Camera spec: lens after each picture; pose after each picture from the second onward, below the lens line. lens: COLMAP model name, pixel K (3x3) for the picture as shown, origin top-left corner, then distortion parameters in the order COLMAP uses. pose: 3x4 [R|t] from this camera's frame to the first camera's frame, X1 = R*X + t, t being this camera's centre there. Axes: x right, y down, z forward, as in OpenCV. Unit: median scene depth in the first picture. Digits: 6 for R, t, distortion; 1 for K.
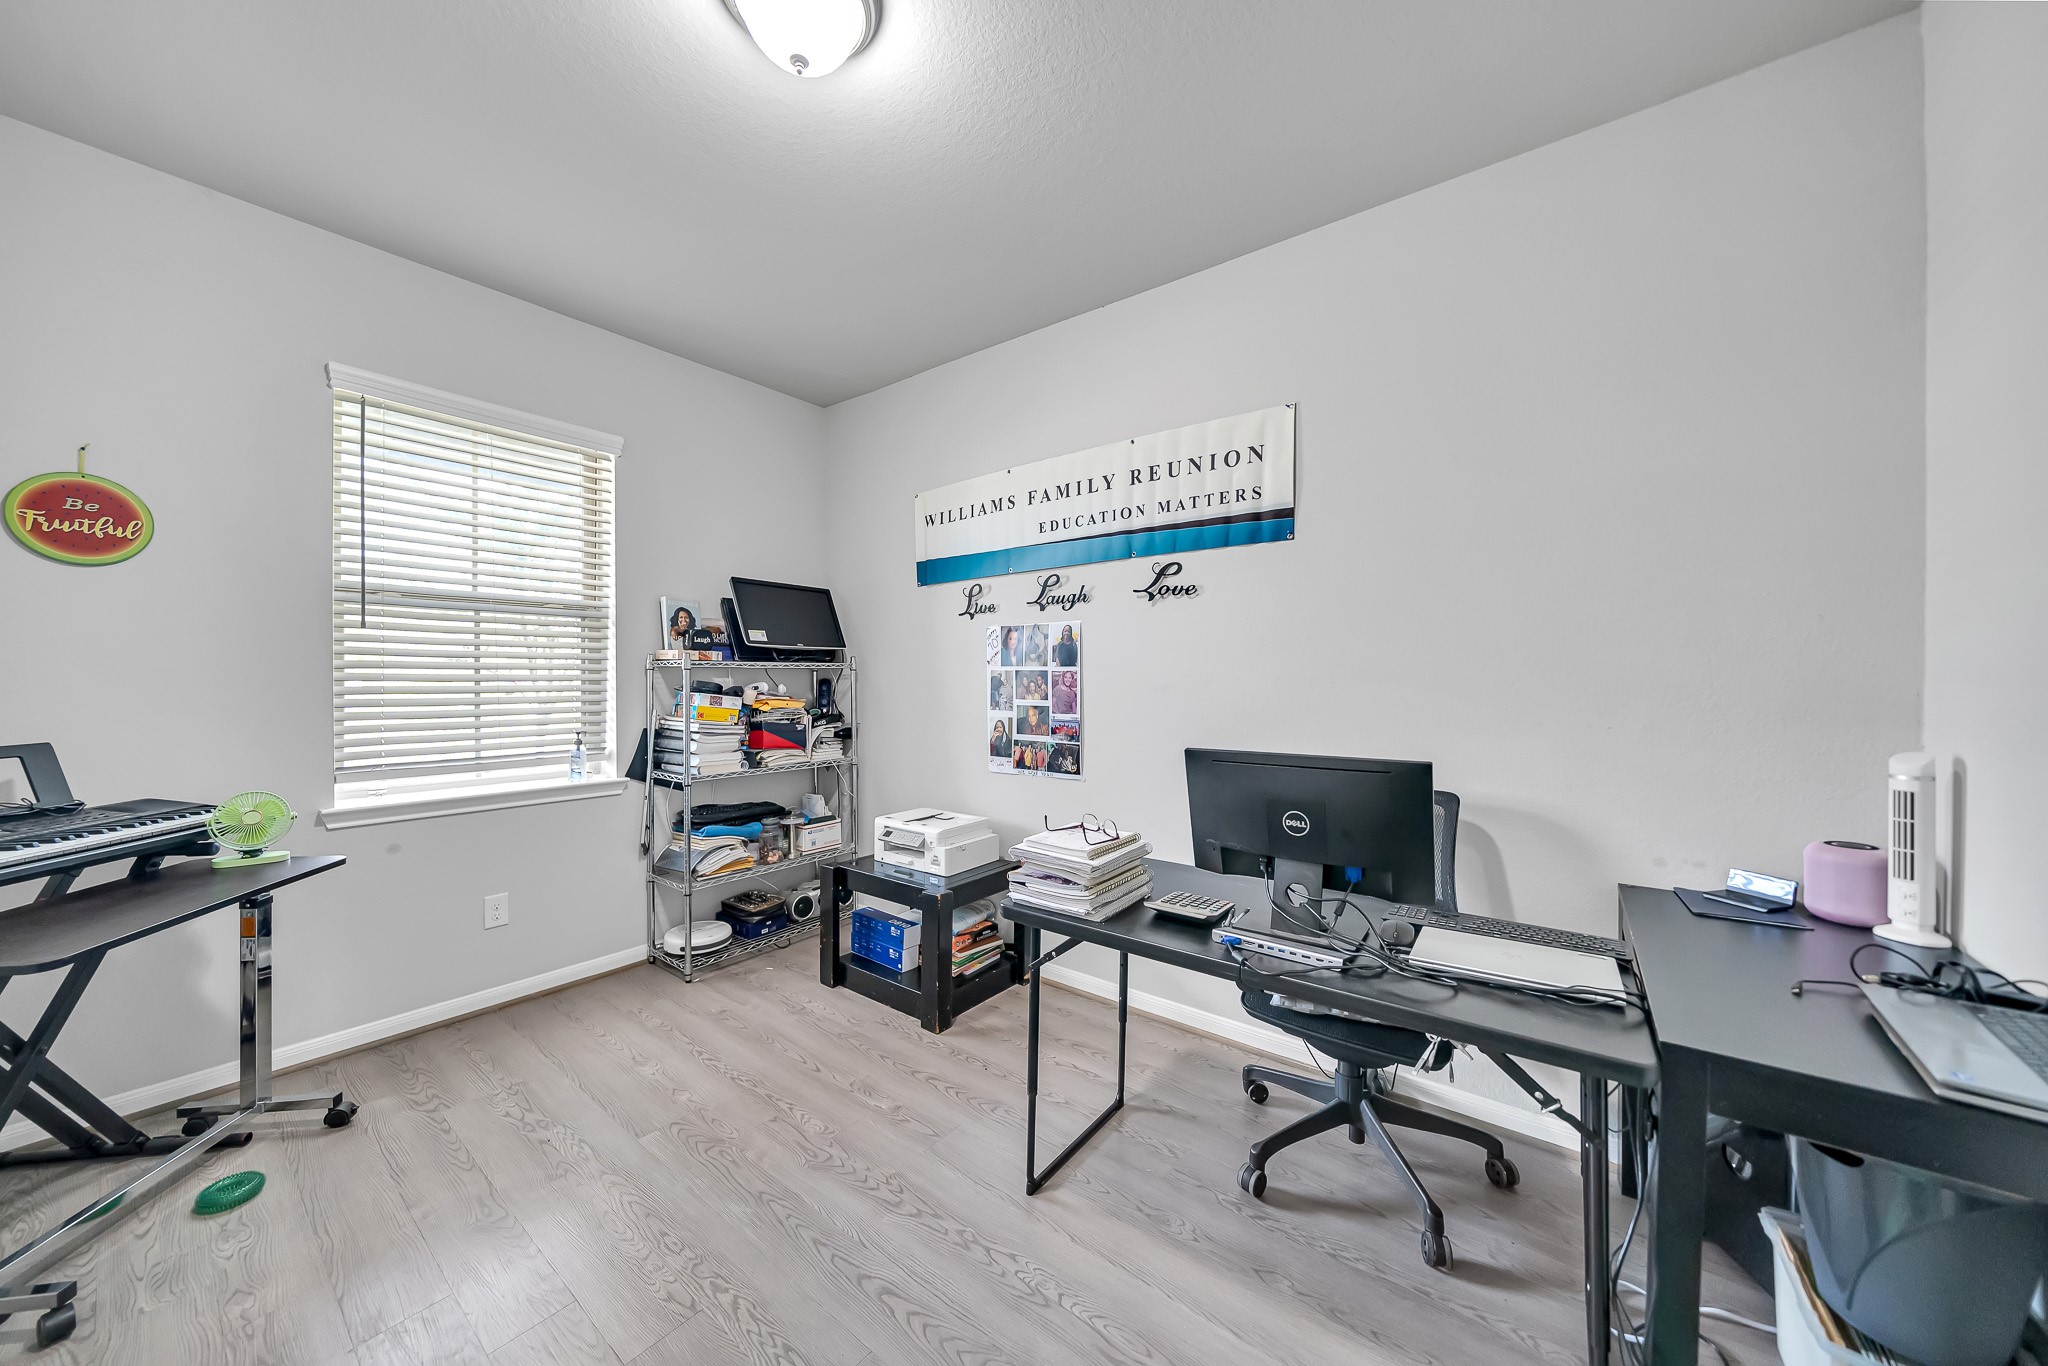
lens RADIAL K [[711.2, 0, 1028.1], [0, 711.2, 672.6], [0, 0, 1]] dist [-0.000154, -0.000009]
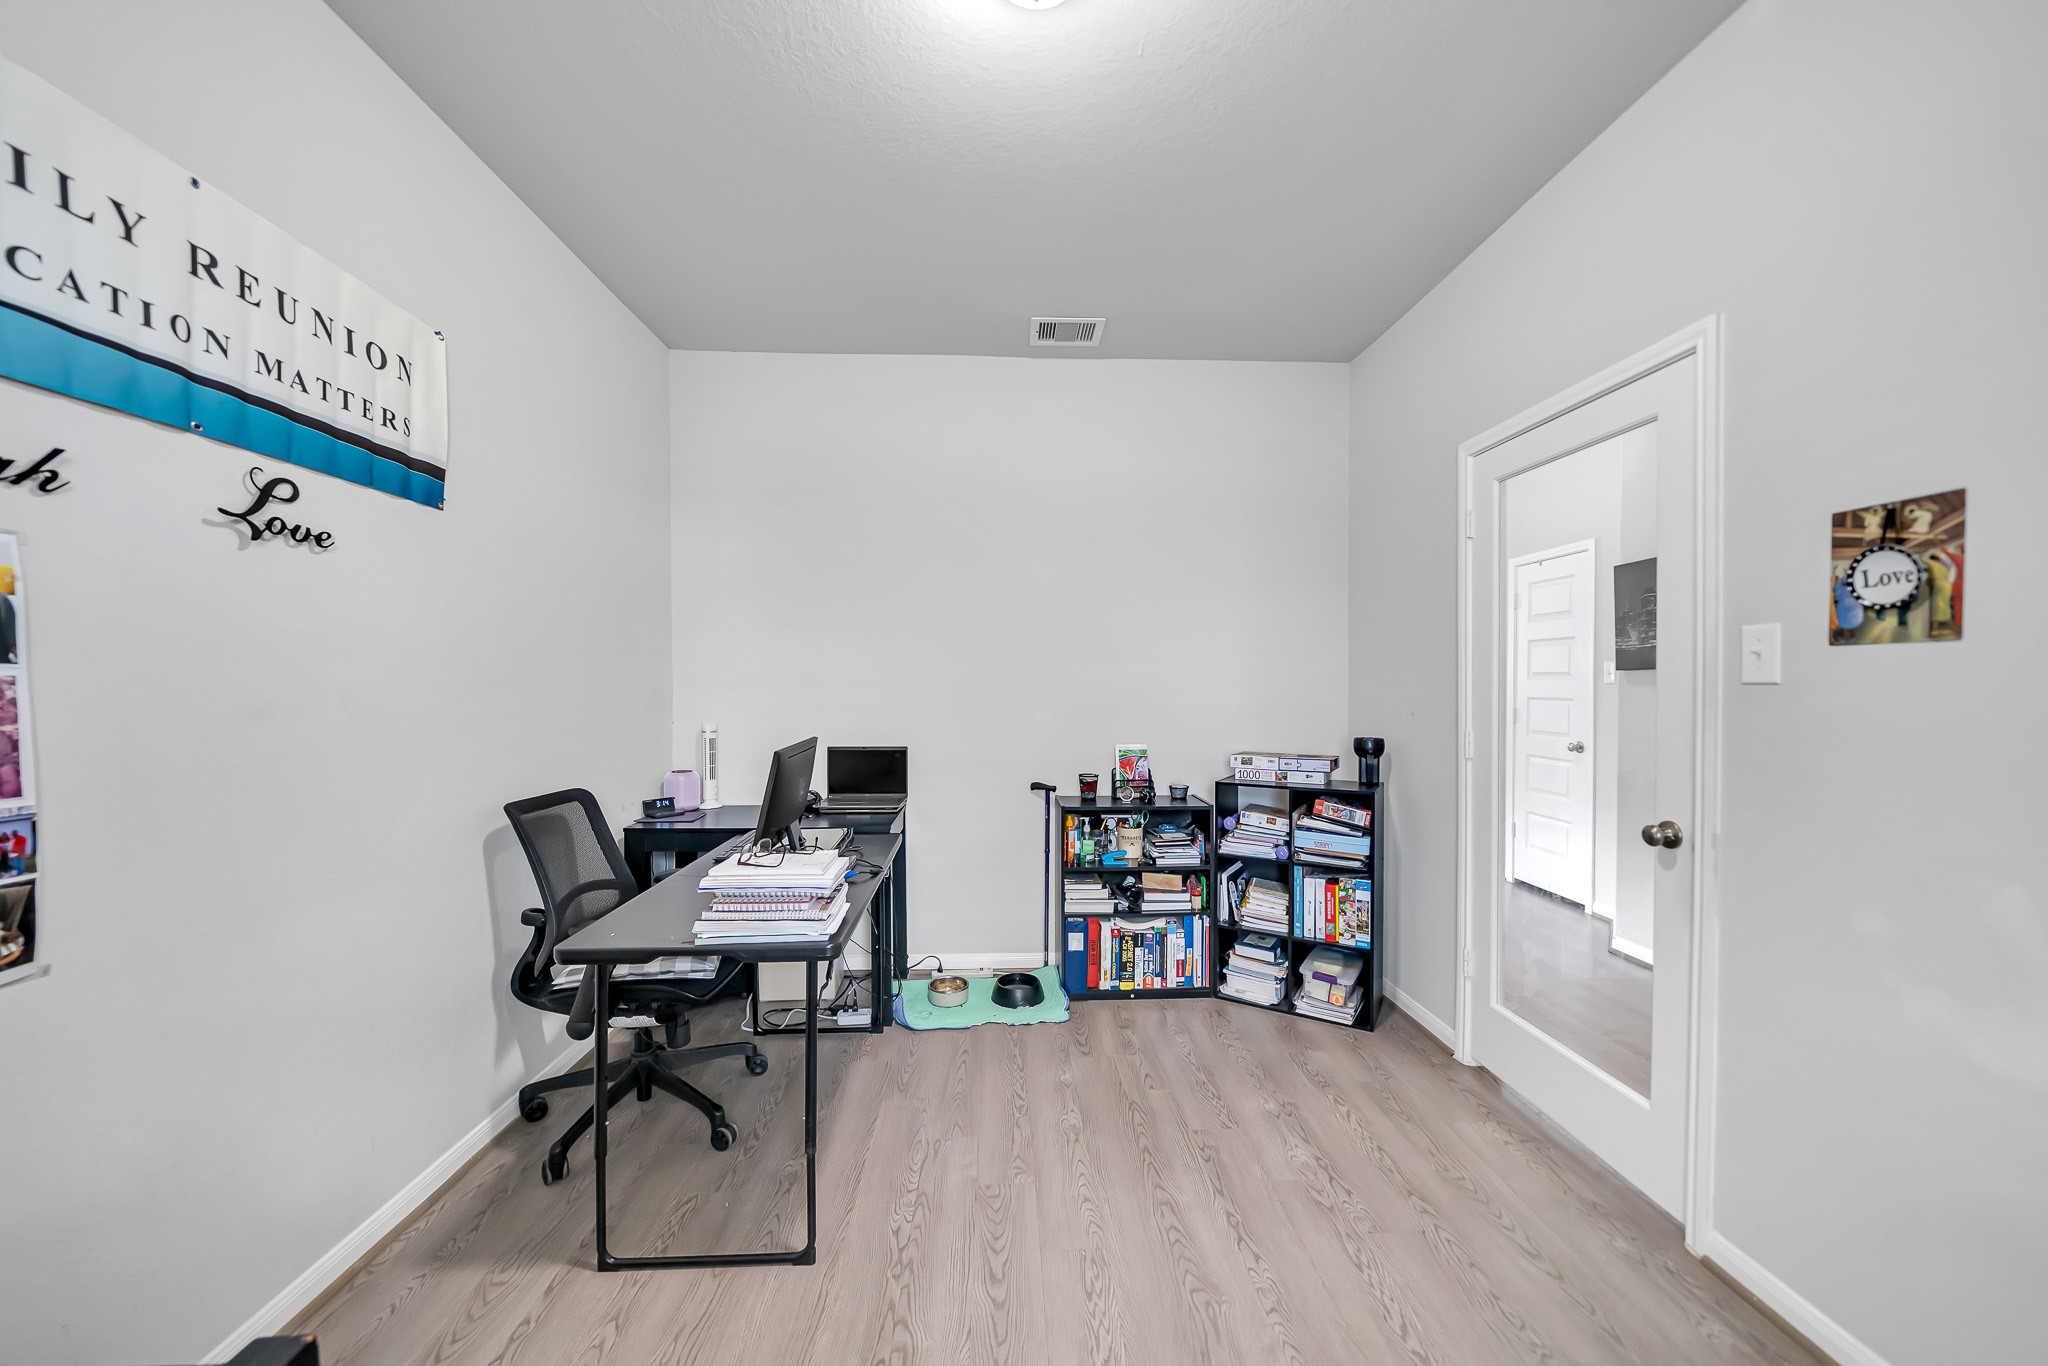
lens RADIAL K [[736.0, 0, 1024.0], [0, 736.0, 683.0], [0, 0, 1]] dist [-0.000017, 0.000010]
pose [[-0.633144, -0.003948, 0.774024, -0.608212], [-0.006809, 0.999977, -0.000469, -0.002819], [-0.774004, -0.005567, -0.633156, 0.949957]]
